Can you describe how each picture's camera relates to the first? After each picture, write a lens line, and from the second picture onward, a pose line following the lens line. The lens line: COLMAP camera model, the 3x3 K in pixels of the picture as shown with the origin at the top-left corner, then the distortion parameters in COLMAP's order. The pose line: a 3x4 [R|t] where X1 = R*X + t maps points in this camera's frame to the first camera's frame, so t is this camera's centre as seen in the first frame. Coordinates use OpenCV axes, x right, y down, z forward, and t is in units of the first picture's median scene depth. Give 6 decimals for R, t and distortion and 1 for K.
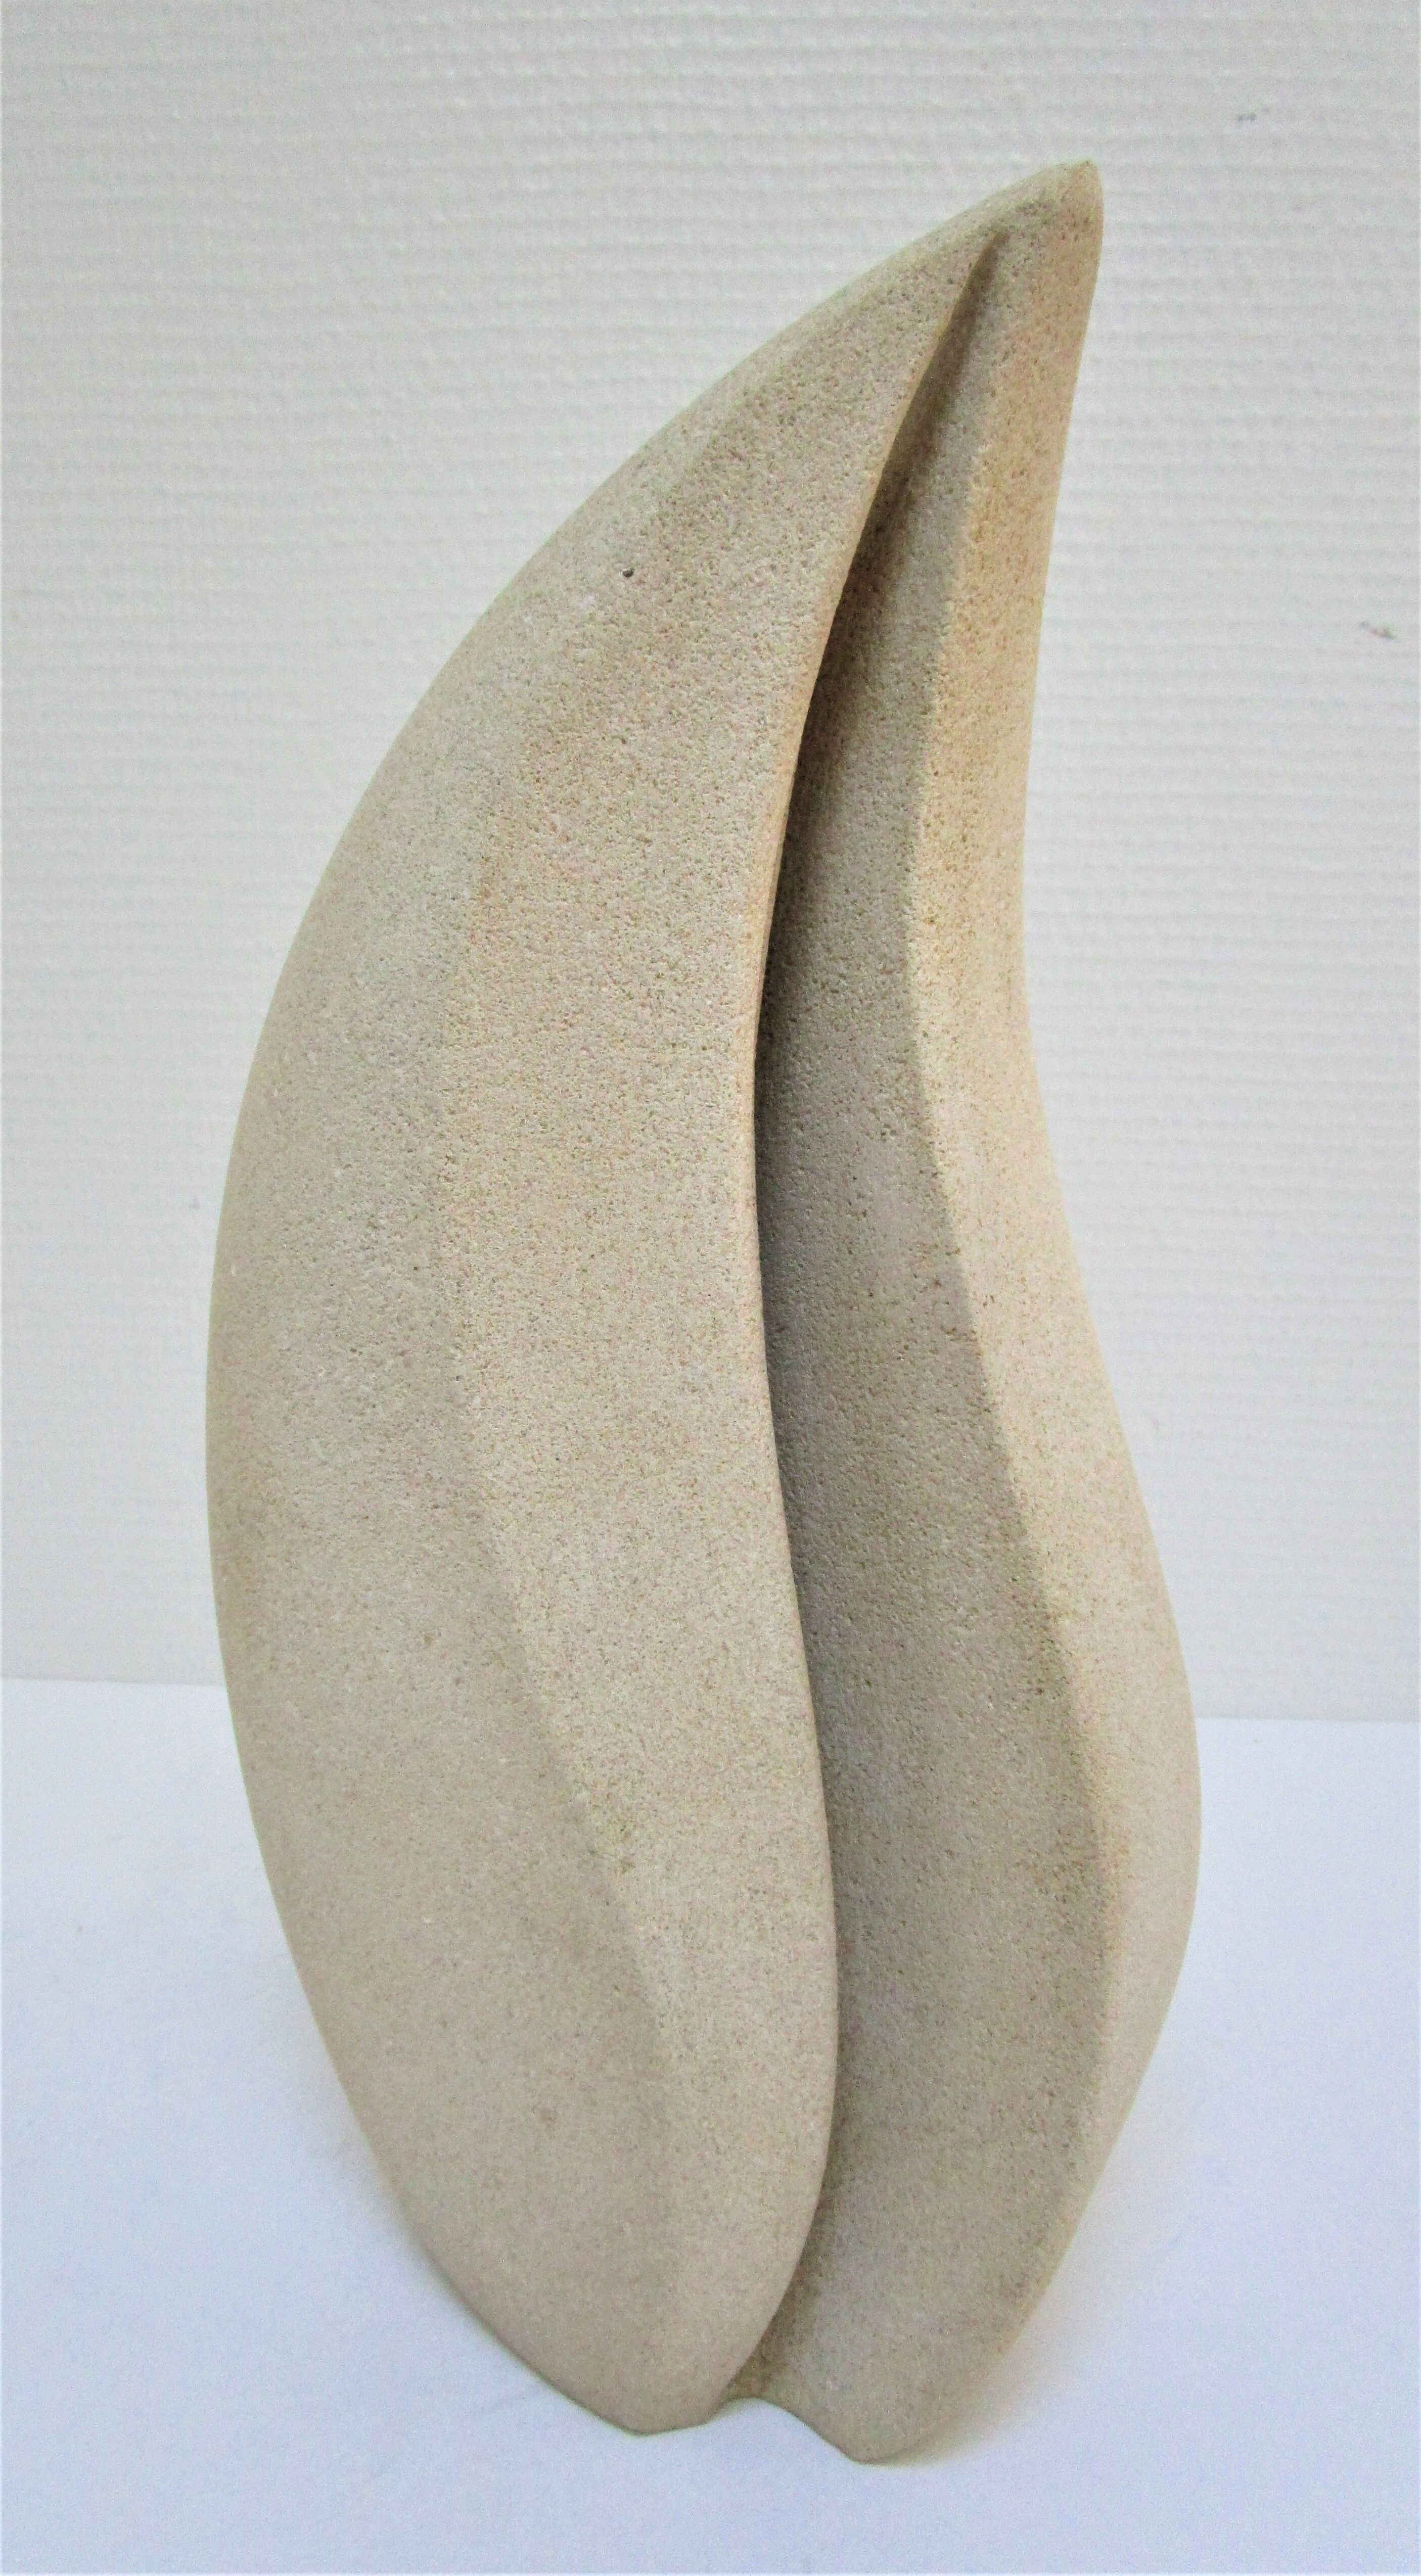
lens RADIAL K [[1845.0, 0, 661.3], [0, 1845.0, 1273.2], [0, 0, 1]] dist [-0.007551, -0.002609]
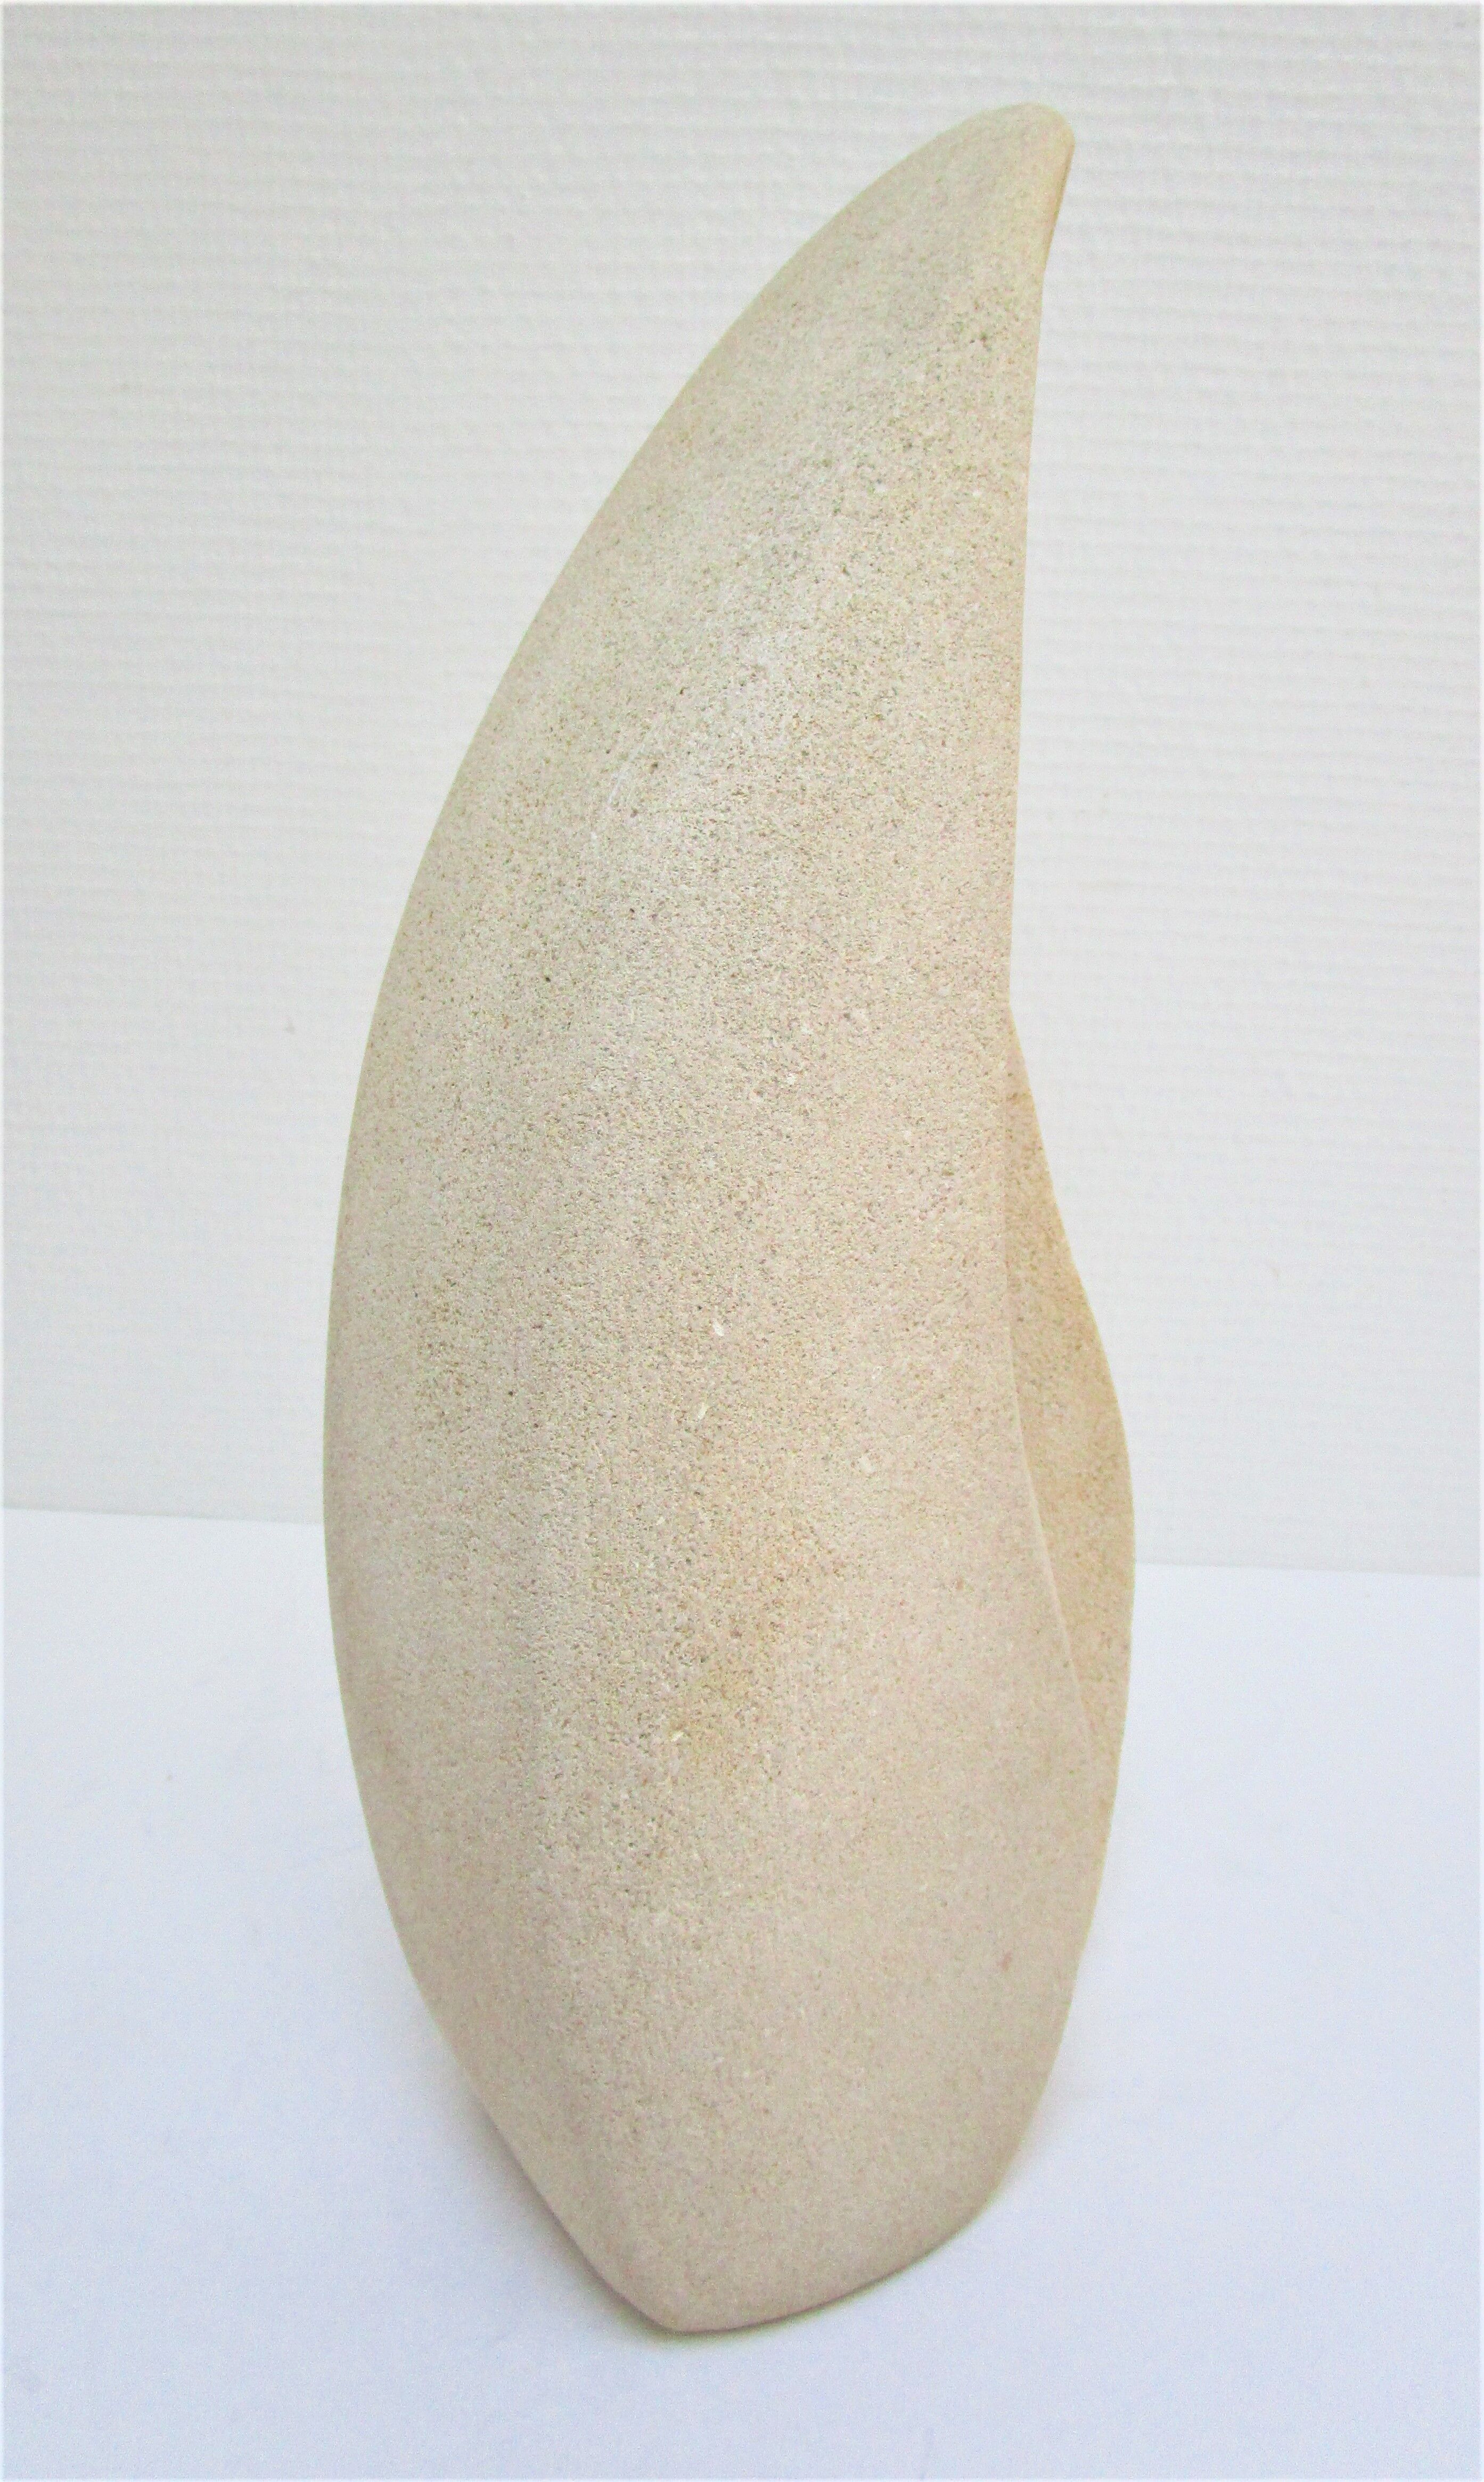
lens RADIAL K [[1943.1, 0, 742.0], [0, 1943.1, 1112.0], [0, 0, 1]] dist [-0.010325, -0.002078]
pose [[0.248587, -0.305547, 0.919155, -1.019274], [0.254164, 0.936267, 0.242496, -0.301821], [-0.934669, 0.173334, 0.310402, 0.784355]]
